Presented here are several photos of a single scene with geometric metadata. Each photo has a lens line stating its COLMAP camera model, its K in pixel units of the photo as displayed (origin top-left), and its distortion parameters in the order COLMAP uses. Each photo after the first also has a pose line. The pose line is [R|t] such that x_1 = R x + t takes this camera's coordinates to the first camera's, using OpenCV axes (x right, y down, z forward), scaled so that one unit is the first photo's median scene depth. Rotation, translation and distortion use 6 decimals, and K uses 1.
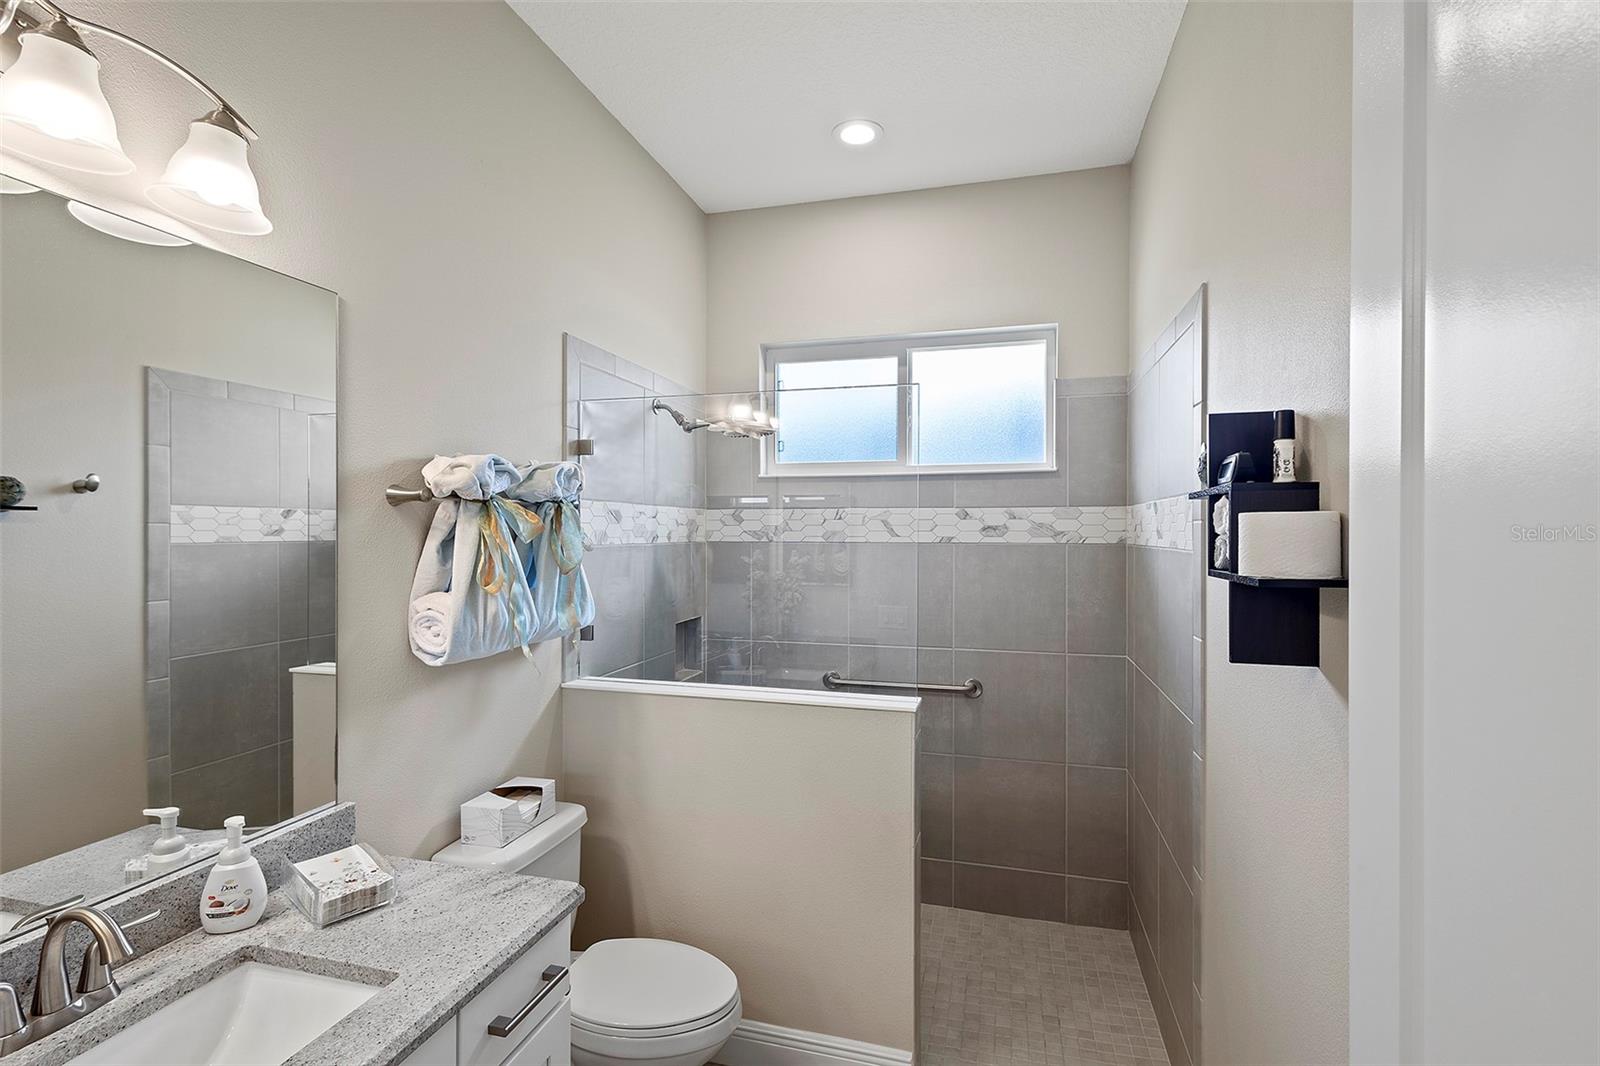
lens RADIAL K [[739.1, 0, 802.3], [0, 739.1, 533.9], [0, 0, 1]] dist [0.011901, -0.002657]
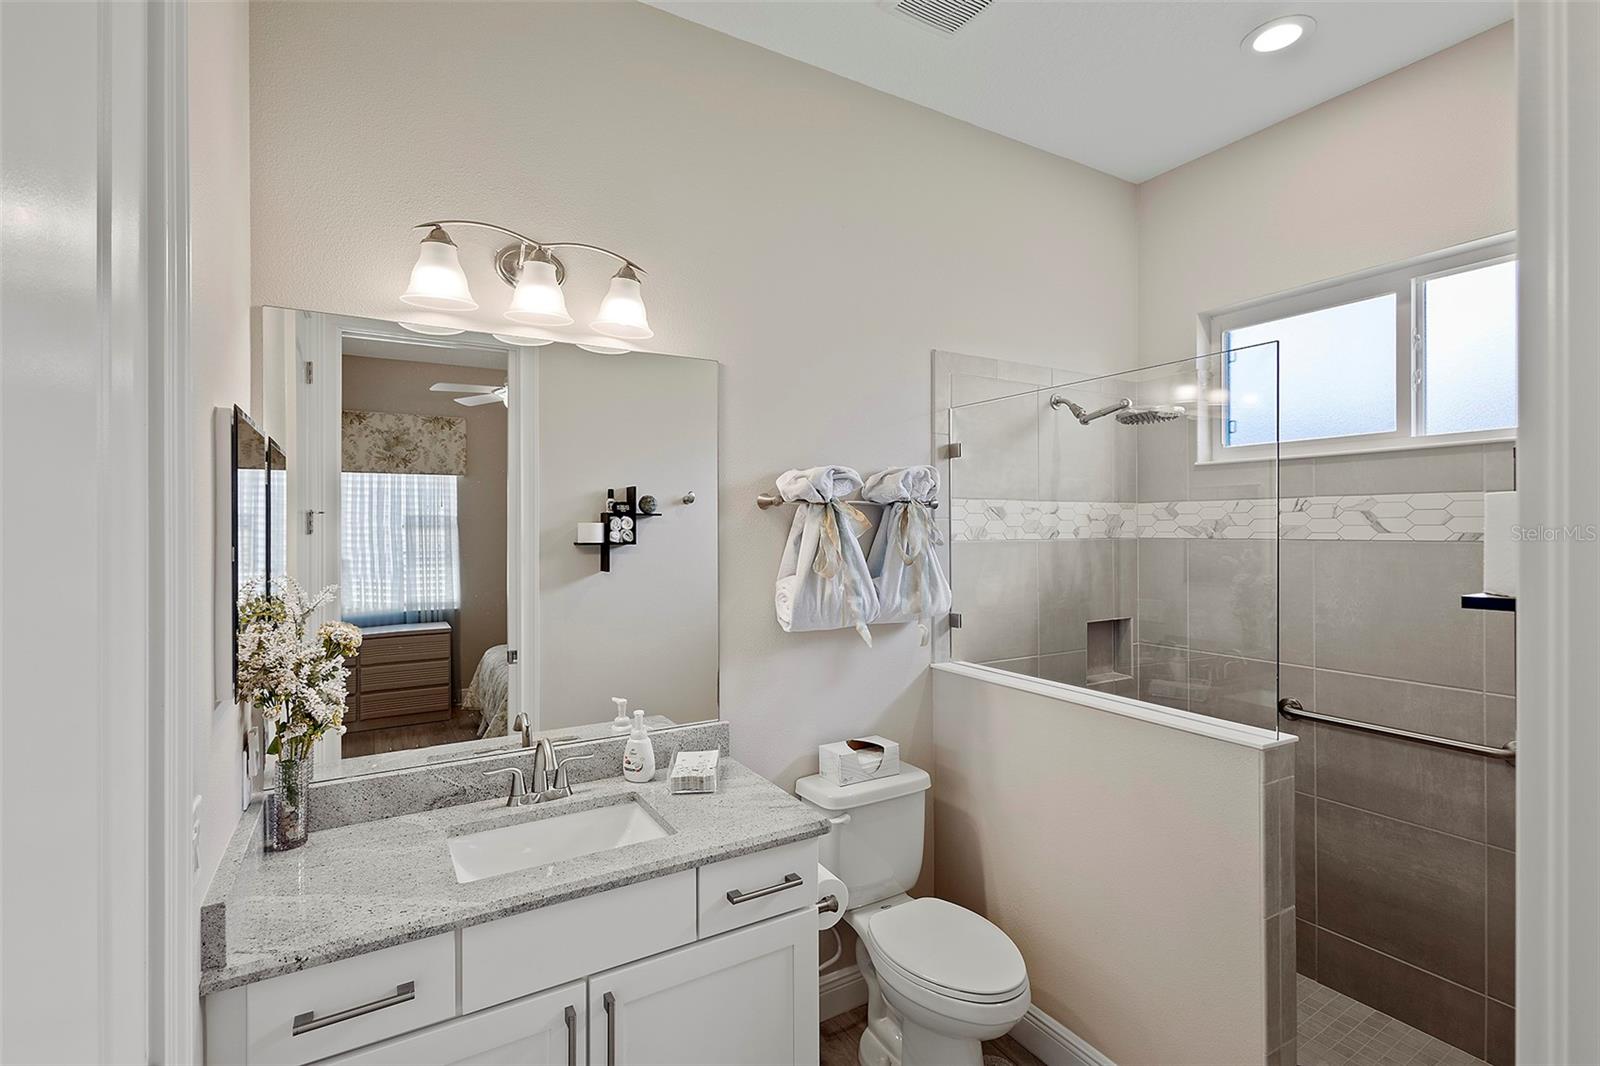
lens RADIAL K [[739.1, 0, 804.2], [0, 739.1, 527.7], [0, 0, 1]] dist [0.011901, -0.002657]
pose [[0.723282, -0.004274, -0.690539, 0.346299], [0.002026, 0.999990, -0.004067, 0.000854], [0.690550, 0.001543, 0.723283, 0.065860]]
